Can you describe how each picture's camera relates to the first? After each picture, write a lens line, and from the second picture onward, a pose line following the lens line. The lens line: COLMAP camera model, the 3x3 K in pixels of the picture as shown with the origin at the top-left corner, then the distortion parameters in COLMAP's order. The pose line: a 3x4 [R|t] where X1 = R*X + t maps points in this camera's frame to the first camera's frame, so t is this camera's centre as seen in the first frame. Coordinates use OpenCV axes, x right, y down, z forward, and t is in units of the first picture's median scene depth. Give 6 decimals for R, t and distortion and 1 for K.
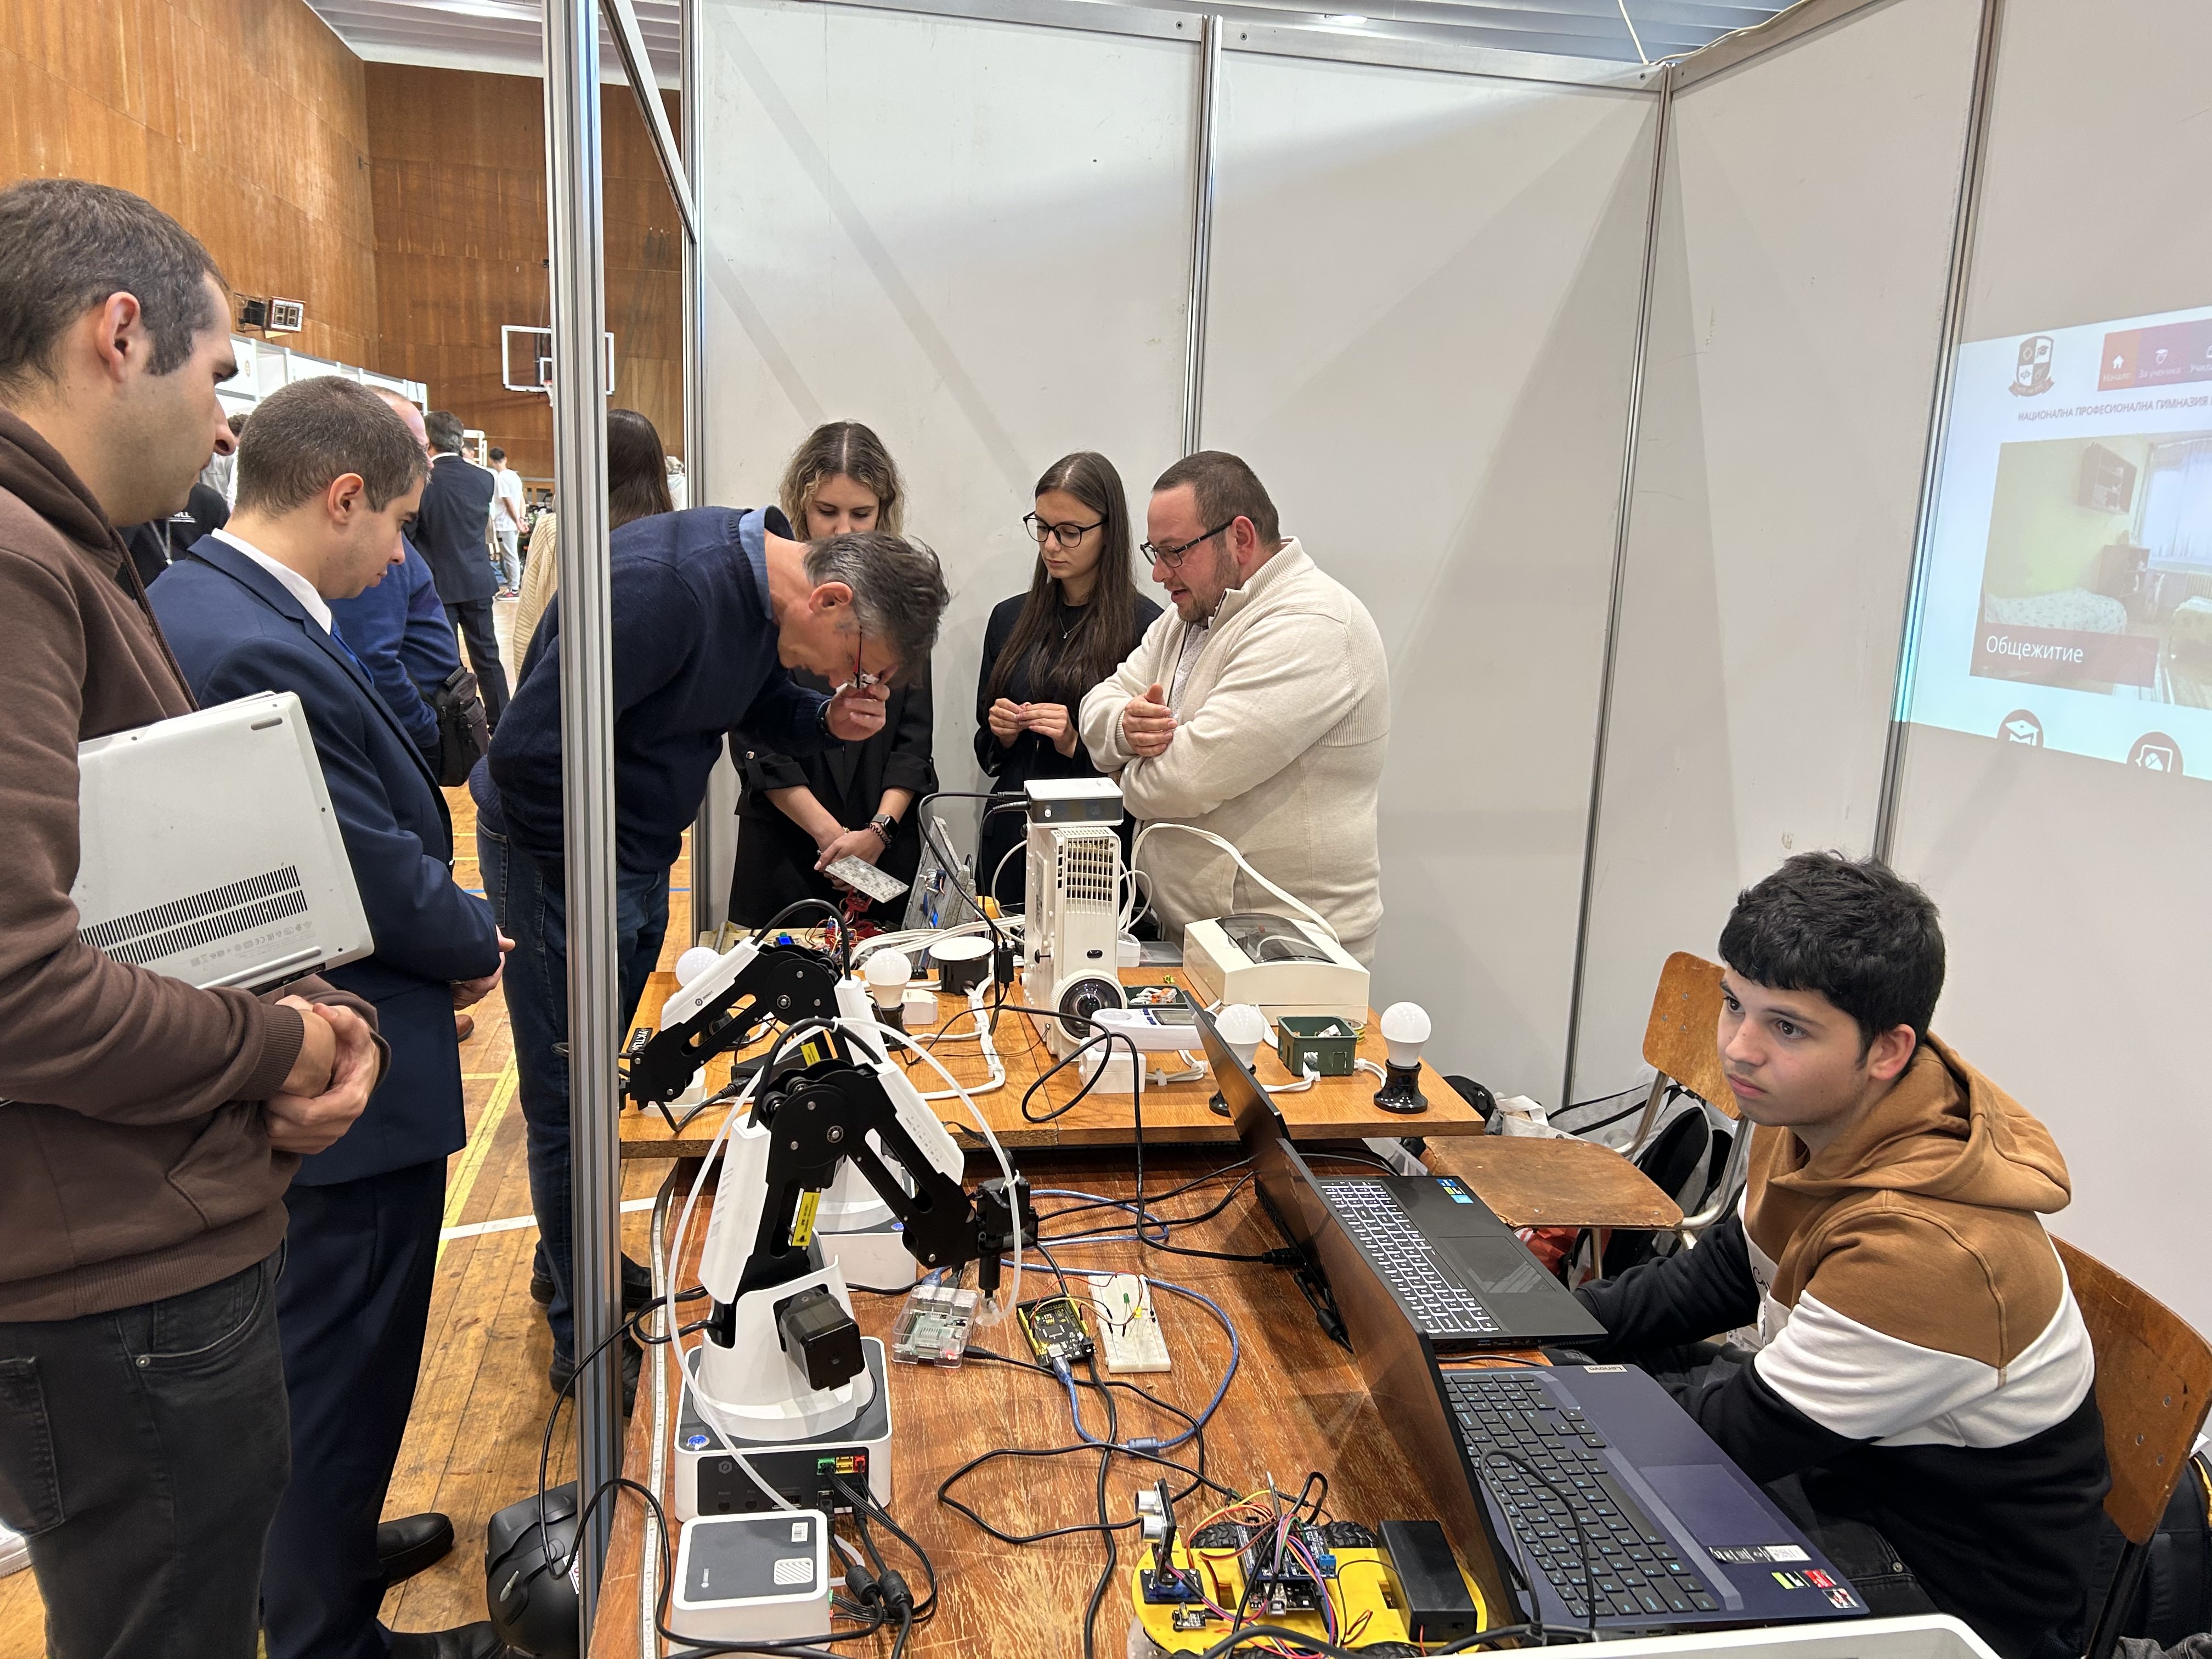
lens RADIAL K [[1655.8, 0, 1105.6], [0, 1655.8, 826.8], [0, 0, 1]] dist [0.022704, -0.026582]
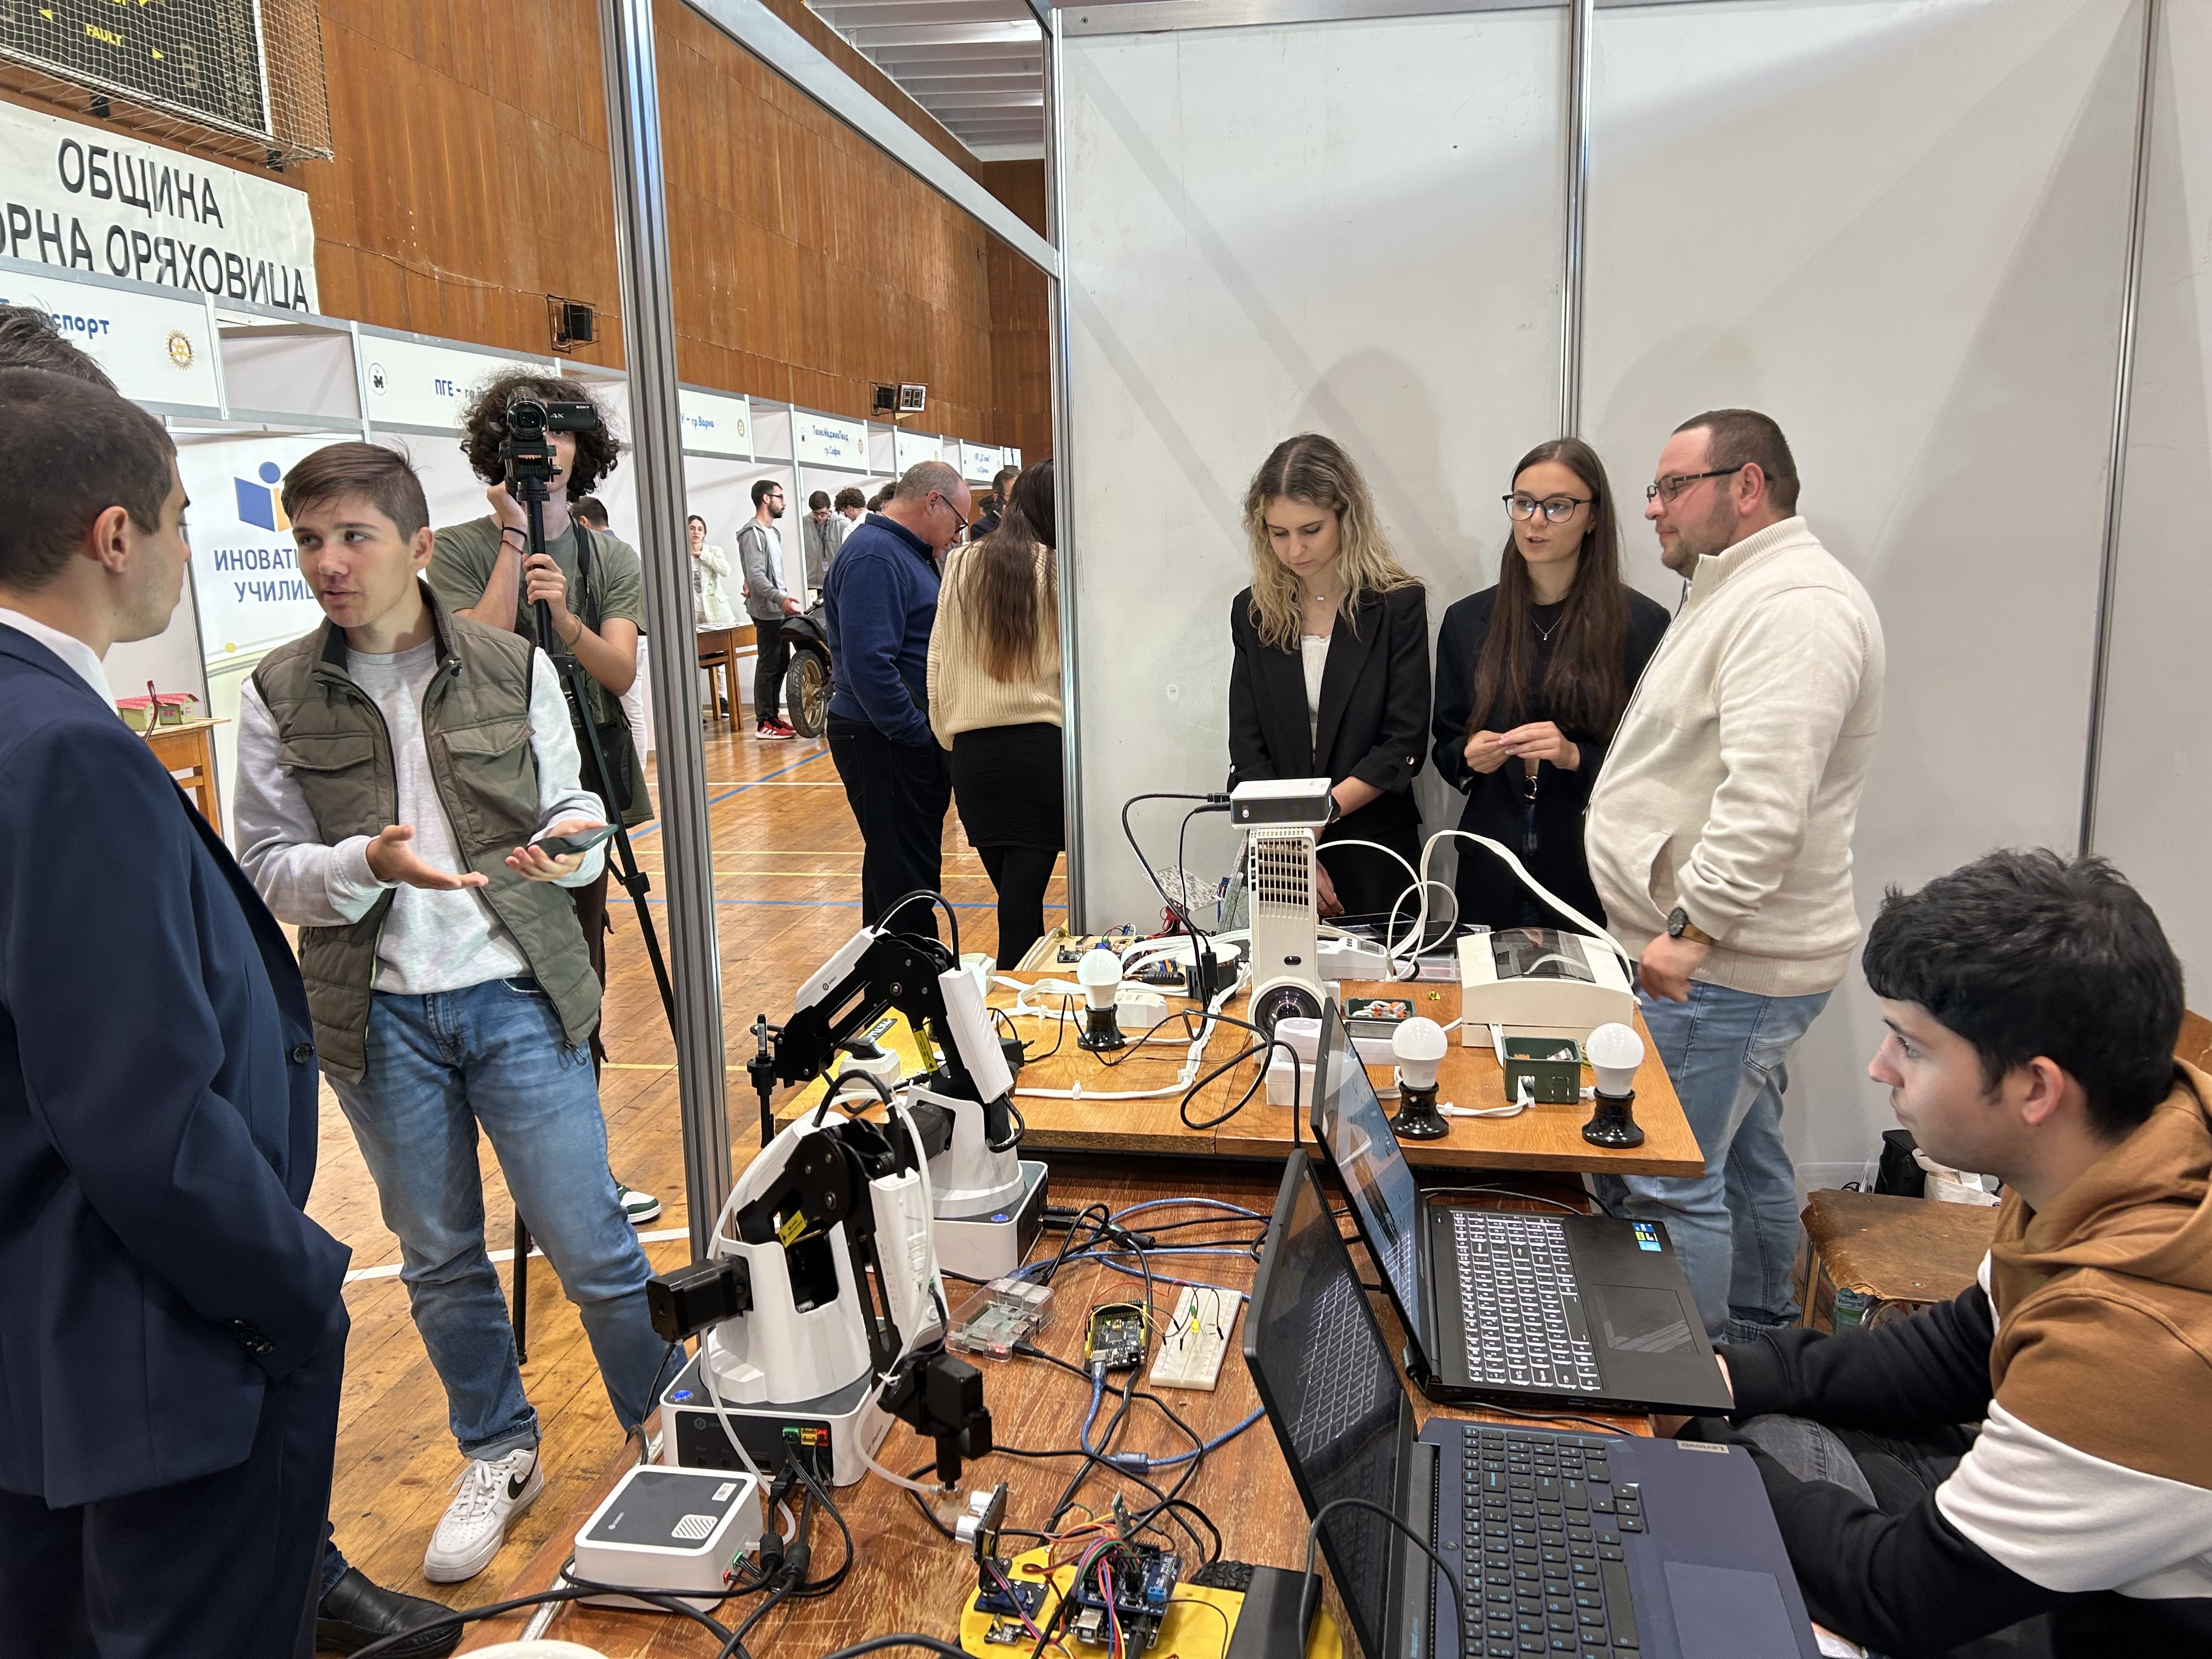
lens RADIAL K [[1655.8, 0, 1110.4], [0, 1655.8, 827.9], [0, 0, 1]] dist [0.022704, -0.026582]
pose [[0.940238, -0.000060, -0.340517, 0.223771], [-0.006570, 0.999811, -0.018317, 0.018938], [0.340454, 0.019459, 0.940060, 0.064032]]
